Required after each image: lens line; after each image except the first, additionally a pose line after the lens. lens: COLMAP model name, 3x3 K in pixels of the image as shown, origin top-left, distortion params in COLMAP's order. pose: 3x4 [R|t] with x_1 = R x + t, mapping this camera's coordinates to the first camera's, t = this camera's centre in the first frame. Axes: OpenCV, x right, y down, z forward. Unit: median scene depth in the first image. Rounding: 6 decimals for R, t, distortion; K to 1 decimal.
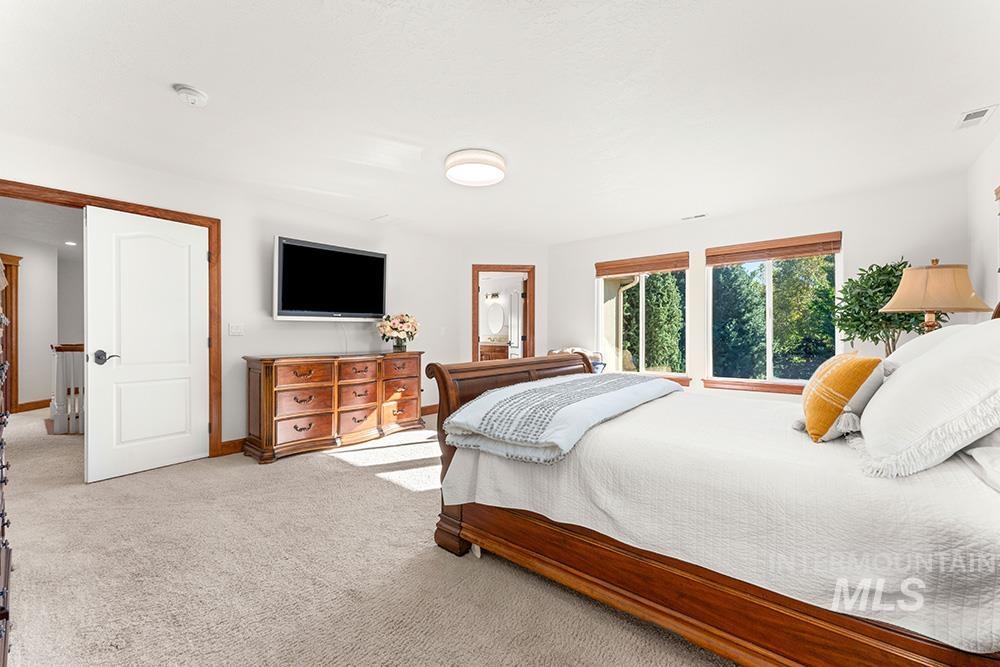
lens RADIAL K [[398.0, 0, 494.9], [0, 398.0, 331.9], [0, 0, 1]] dist [0.004086, 0.000366]
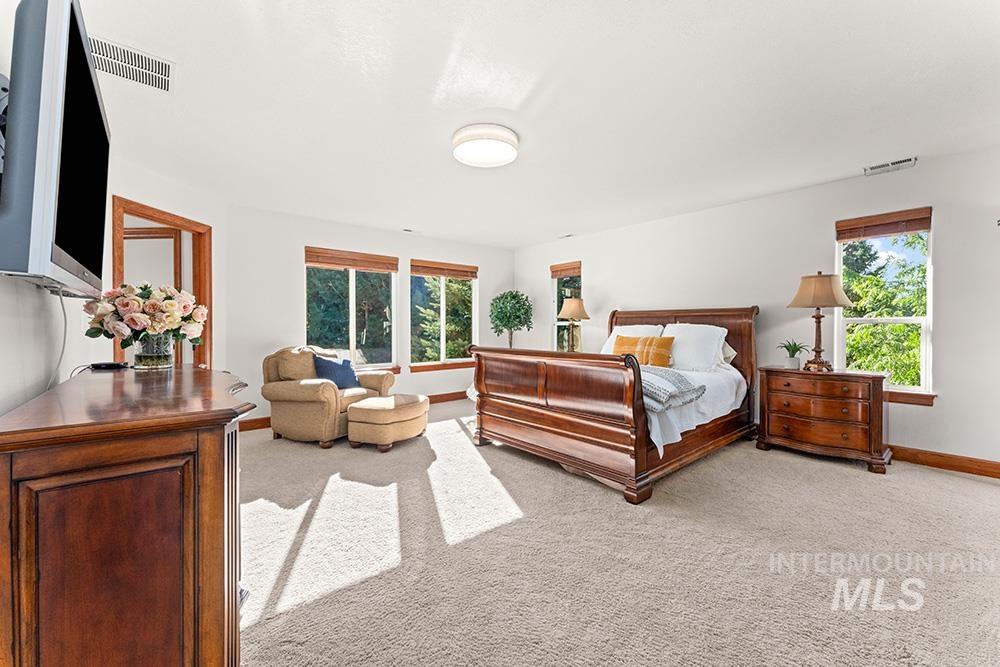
lens RADIAL K [[398.0, 0, 495.2], [0, 398.0, 329.5], [0, 0, 1]] dist [0.004086, 0.000366]
pose [[0.162823, -0.009005, 0.986614, -0.671451], [0.000504, 0.999959, 0.009043, -0.004131], [-0.986655, -0.000975, 0.162821, 0.588842]]
